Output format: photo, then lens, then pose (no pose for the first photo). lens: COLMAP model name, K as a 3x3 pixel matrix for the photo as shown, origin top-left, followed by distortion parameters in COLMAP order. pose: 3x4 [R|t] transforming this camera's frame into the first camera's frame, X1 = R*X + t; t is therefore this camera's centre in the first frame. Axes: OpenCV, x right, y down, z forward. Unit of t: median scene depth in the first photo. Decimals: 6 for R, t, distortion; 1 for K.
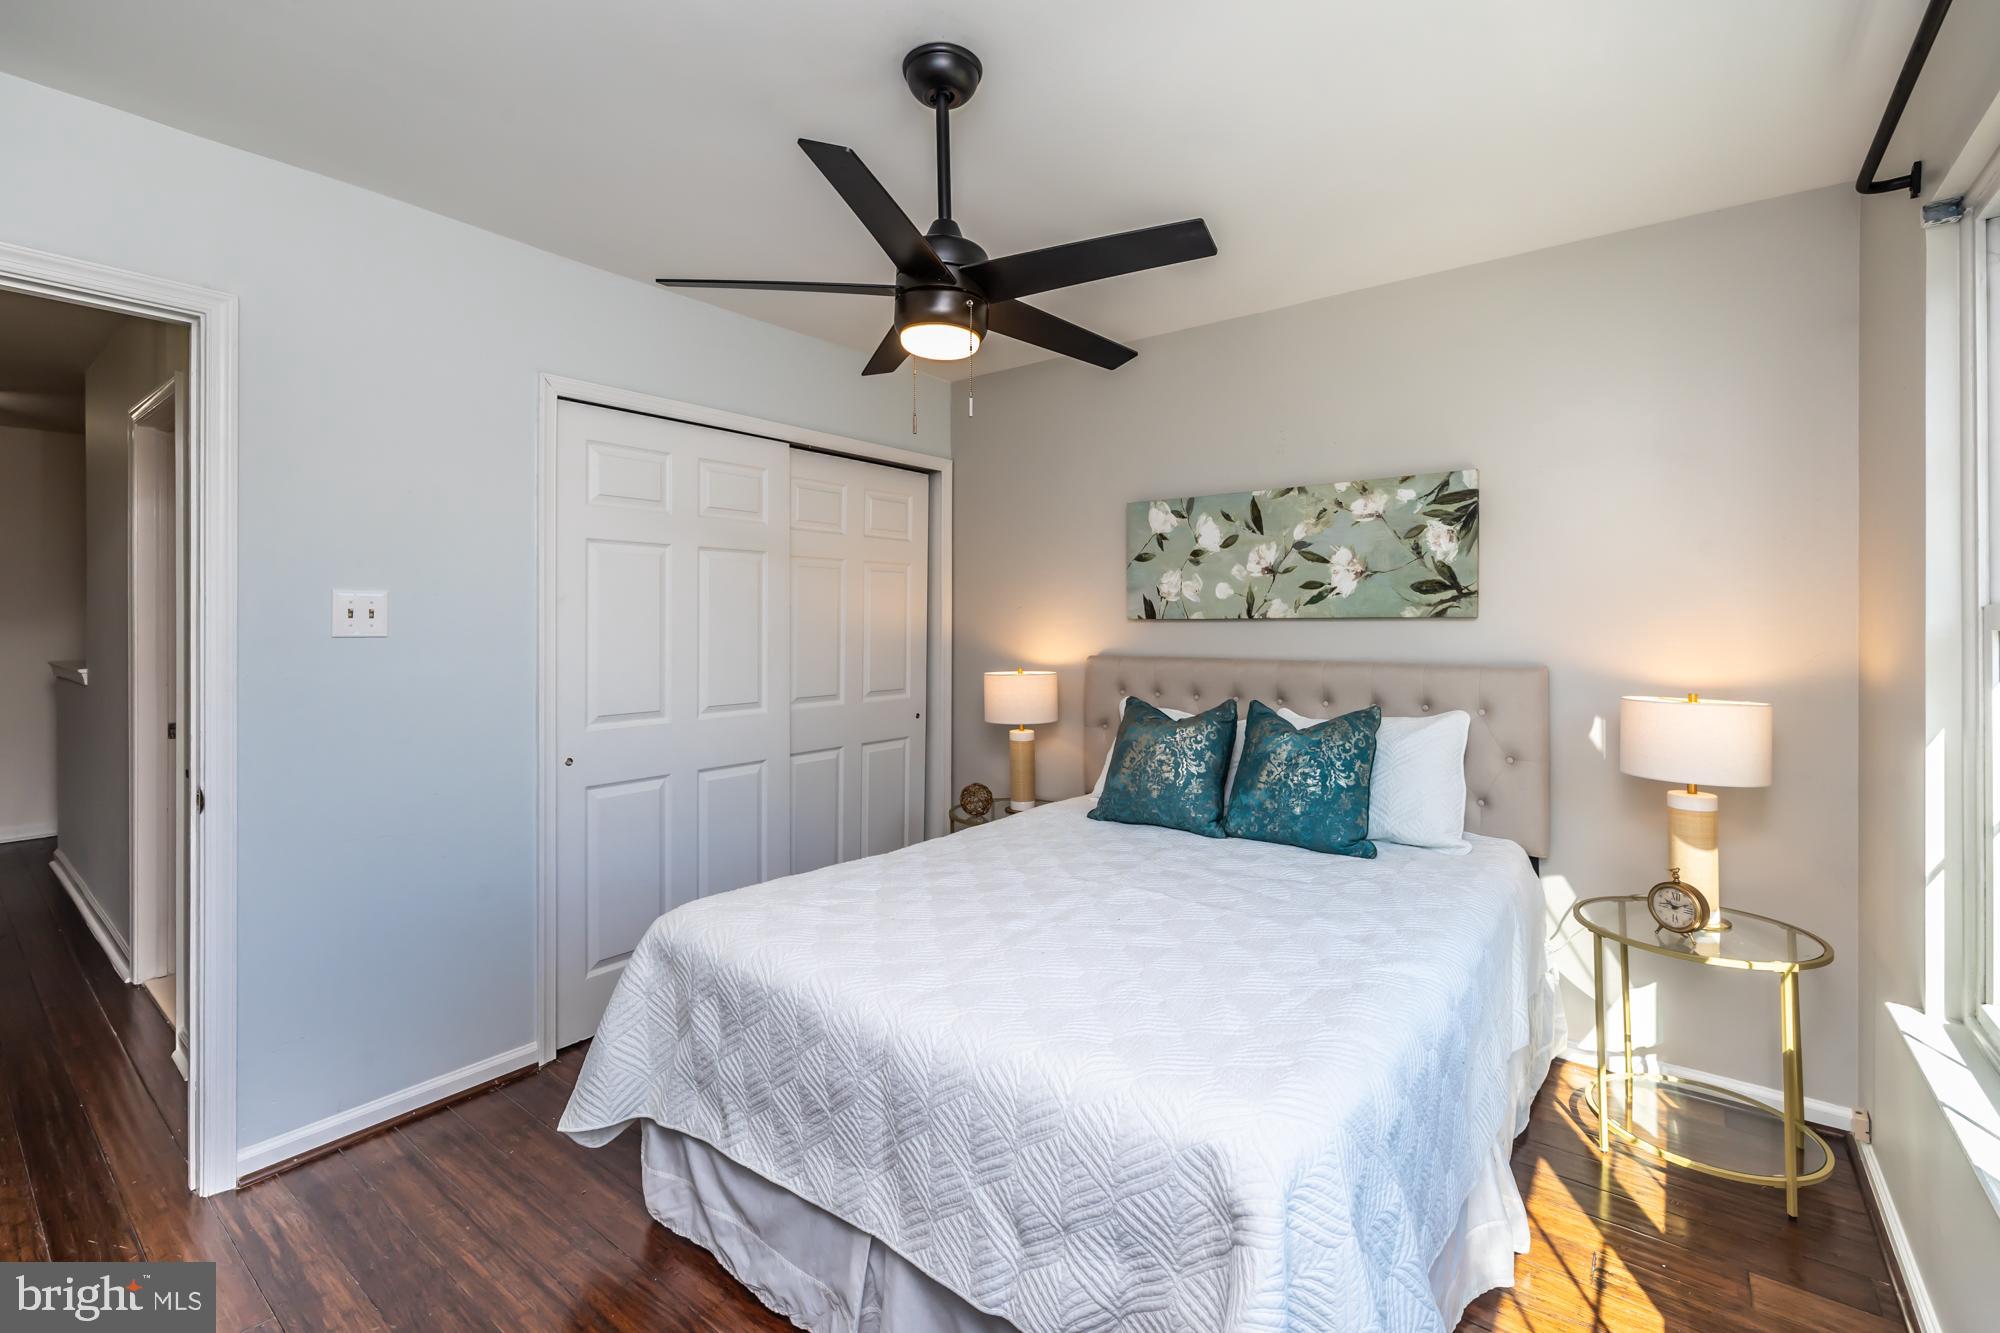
lens RADIAL K [[864.7, 0, 1013.3], [0, 864.7, 643.9], [0, 0, 1]] dist [-0.000404, -0.000233]
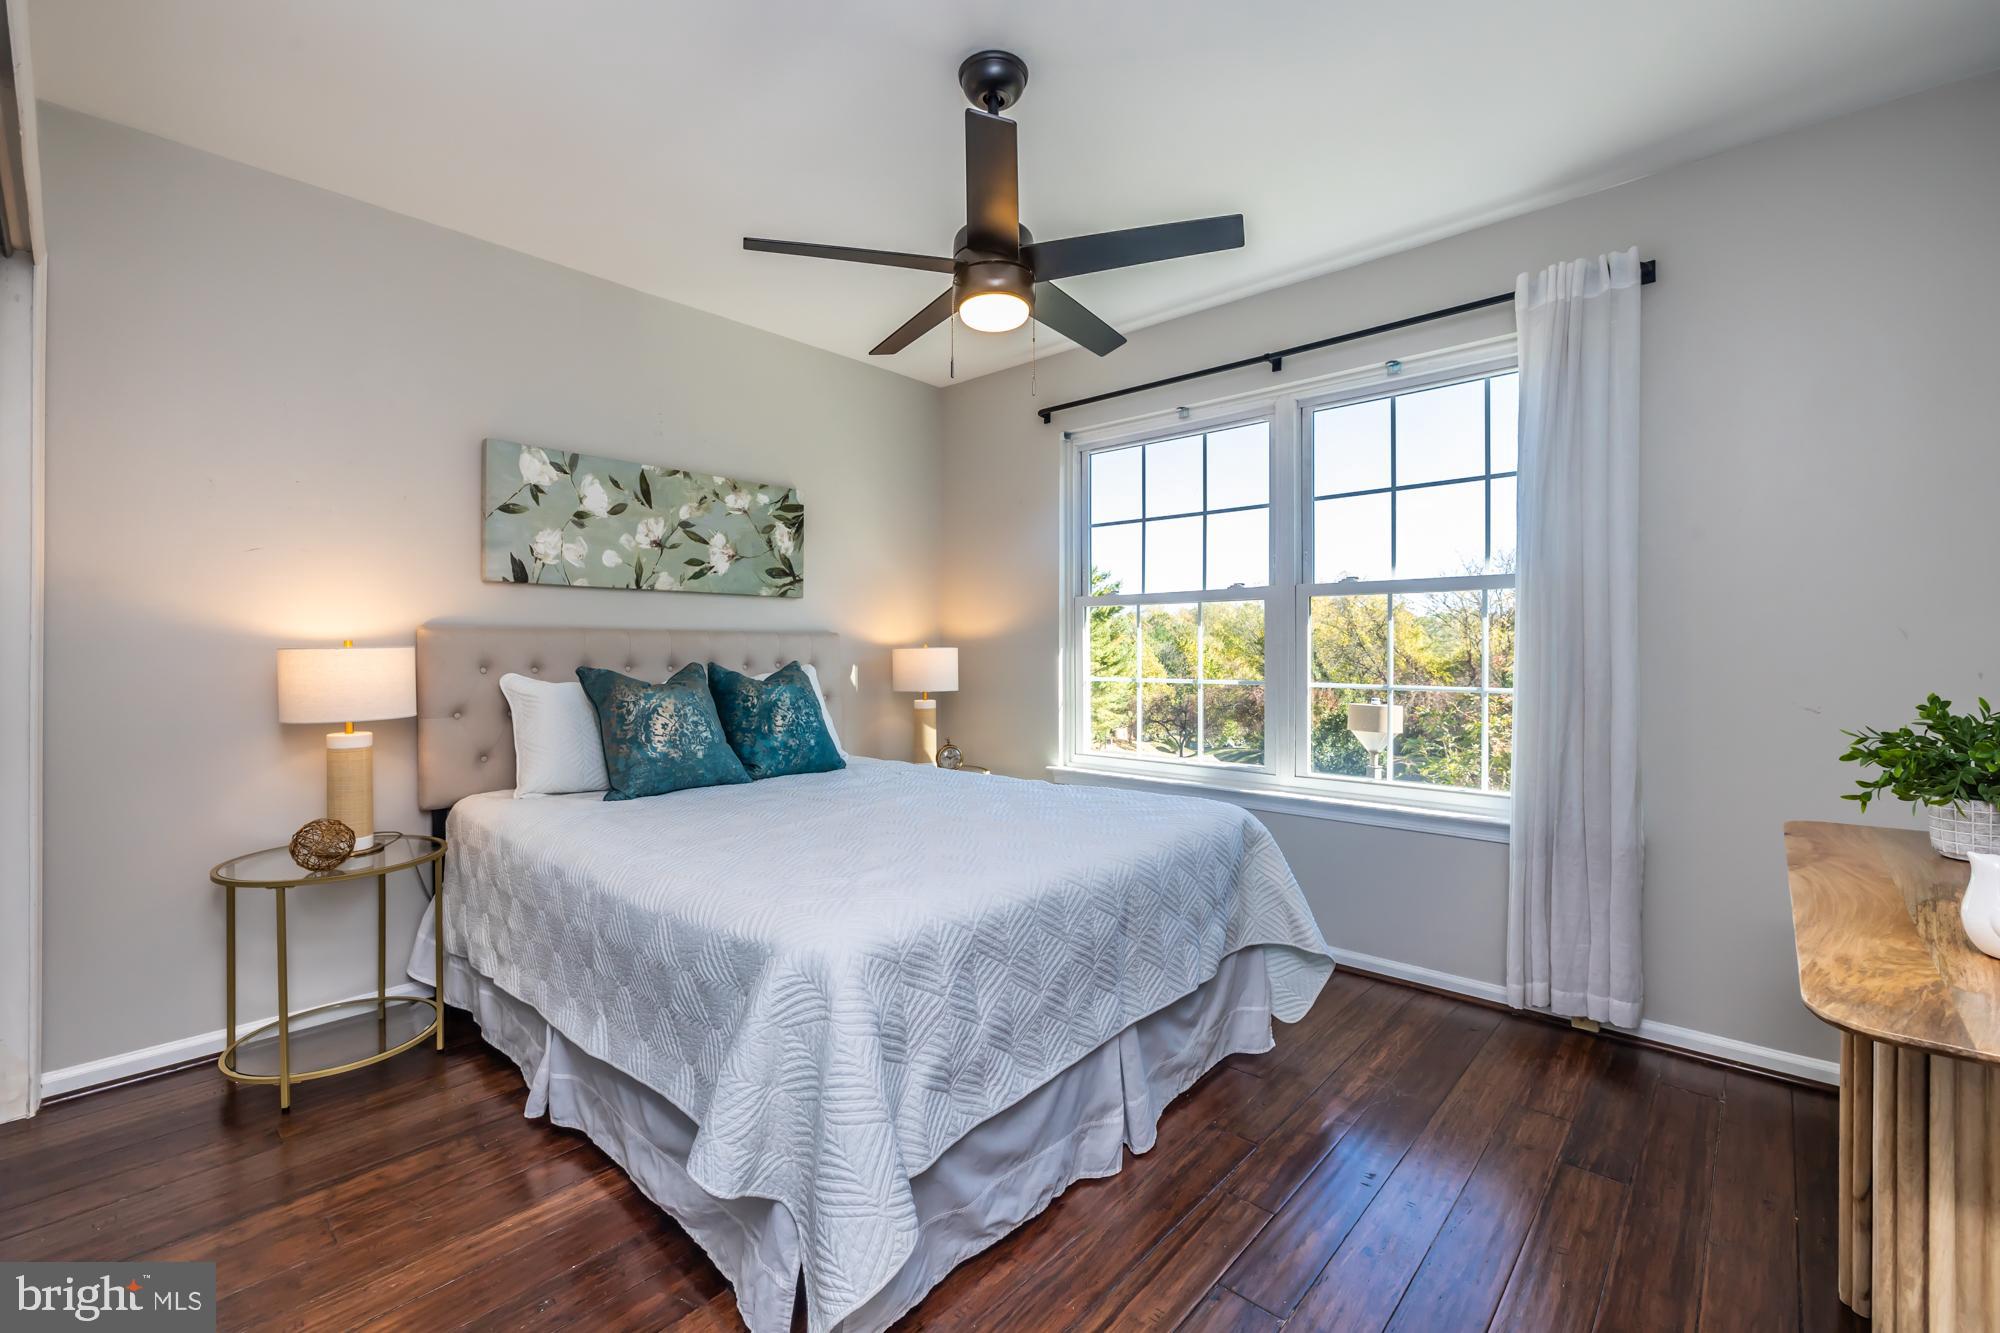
lens RADIAL K [[864.7, 0, 1013.3], [0, 864.7, 643.9], [0, 0, 1]] dist [-0.000404, -0.000233]
pose [[0.060259, 0.012379, 0.998106, -0.738768], [0.029743, 0.999457, -0.014191, 0.064999], [-0.997740, 0.030542, 0.059858, 0.527764]]
